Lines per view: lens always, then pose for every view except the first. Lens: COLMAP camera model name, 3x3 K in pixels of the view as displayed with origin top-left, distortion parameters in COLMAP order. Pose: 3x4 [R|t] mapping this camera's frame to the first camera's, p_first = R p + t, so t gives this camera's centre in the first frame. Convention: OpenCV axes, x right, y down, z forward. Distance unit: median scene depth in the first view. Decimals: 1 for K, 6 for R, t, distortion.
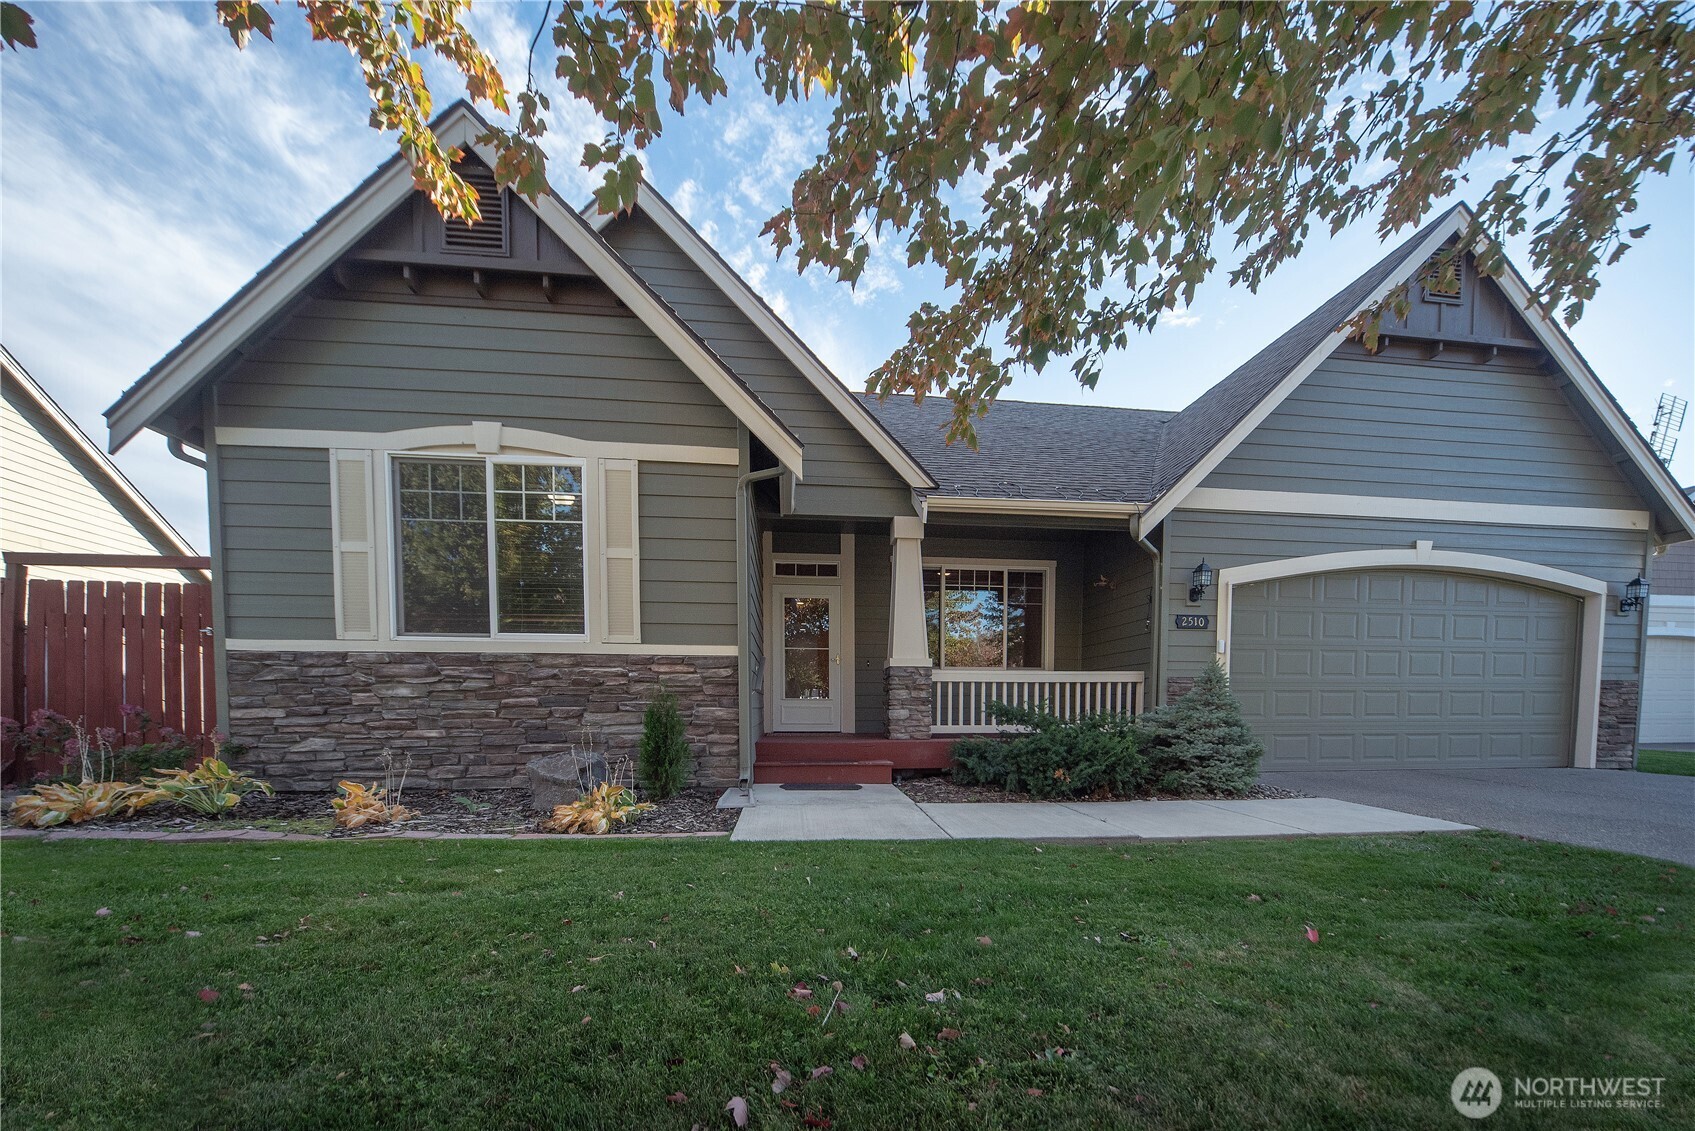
lens RADIAL K [[603.8, 0, 845.7], [0, 603.8, 717.5], [0, 0, 1]] dist [-0.016911, -0.000036]
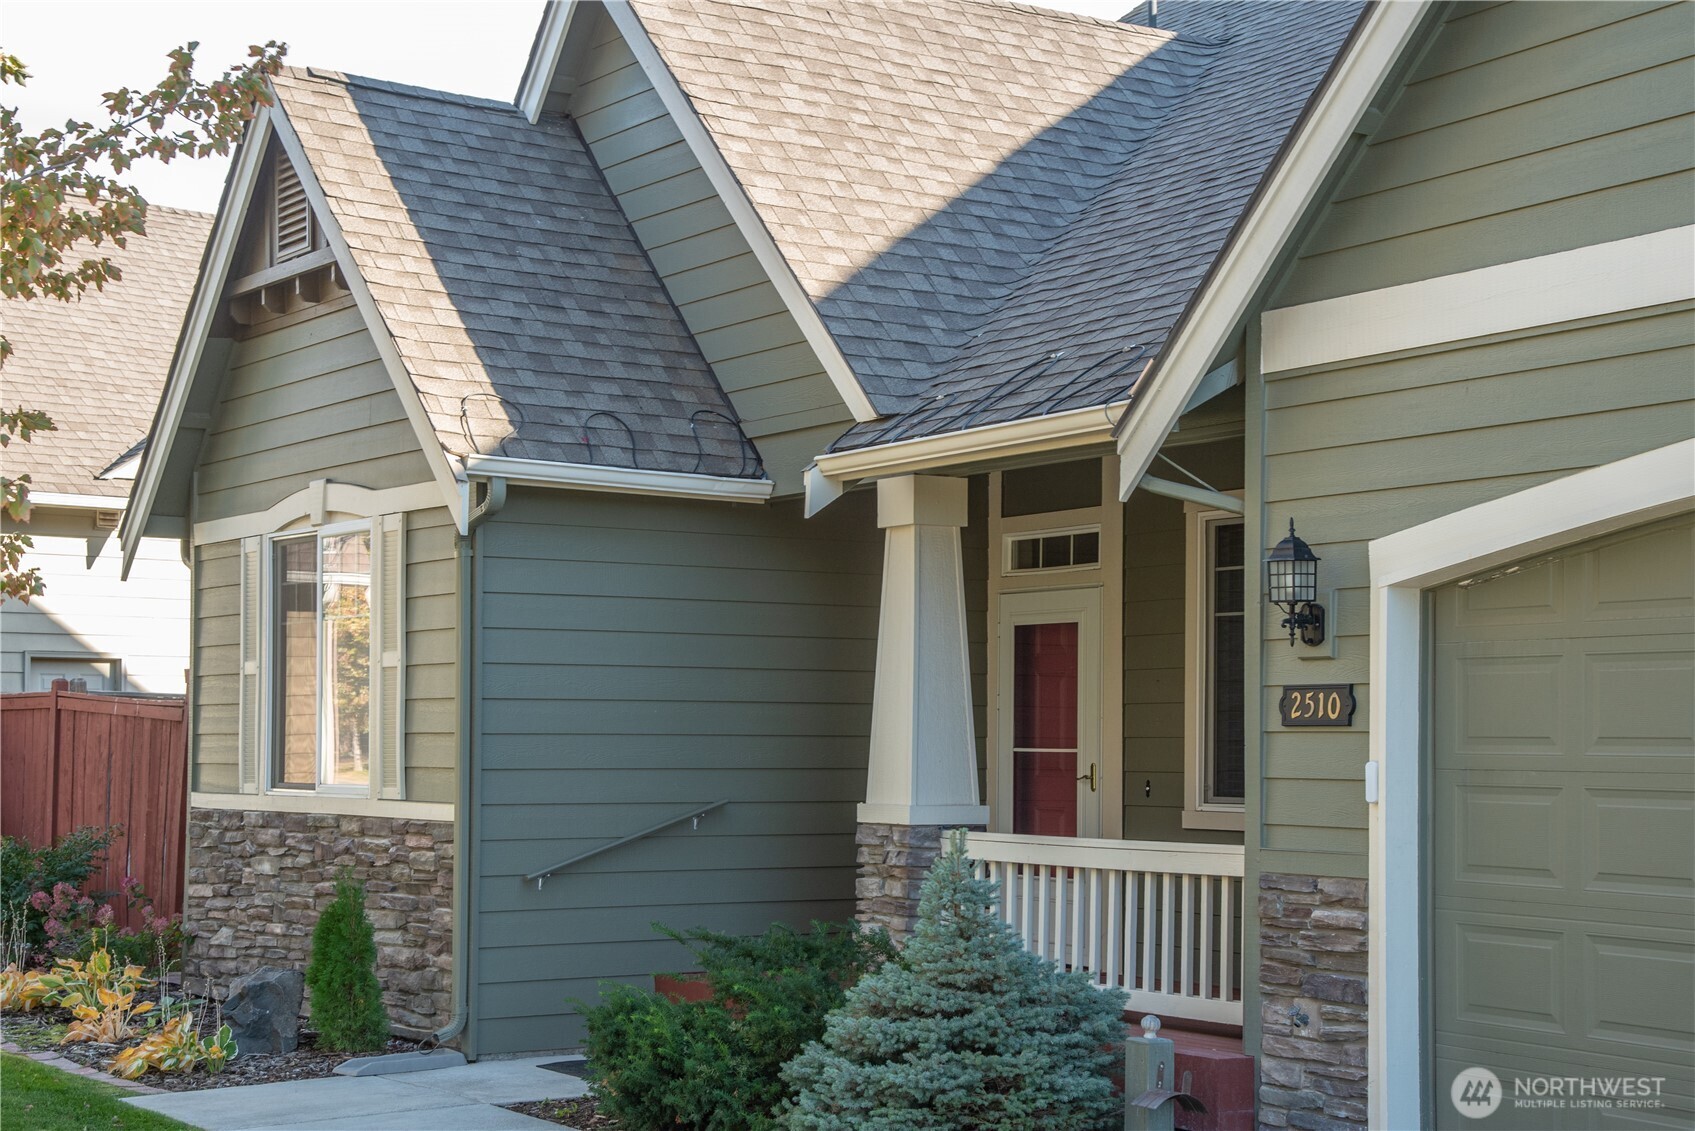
lens RADIAL K [[2628.3, 0, 847.5], [0, 2628.3, 565.5], [0, 0, 1]] dist [0.219002, 0.005050]
pose [[0.460830, -0.063801, -0.885192, 1.856745], [-0.017481, 0.996567, -0.080929, -0.120633], [0.887316, 0.052769, 0.458133, 0.106789]]
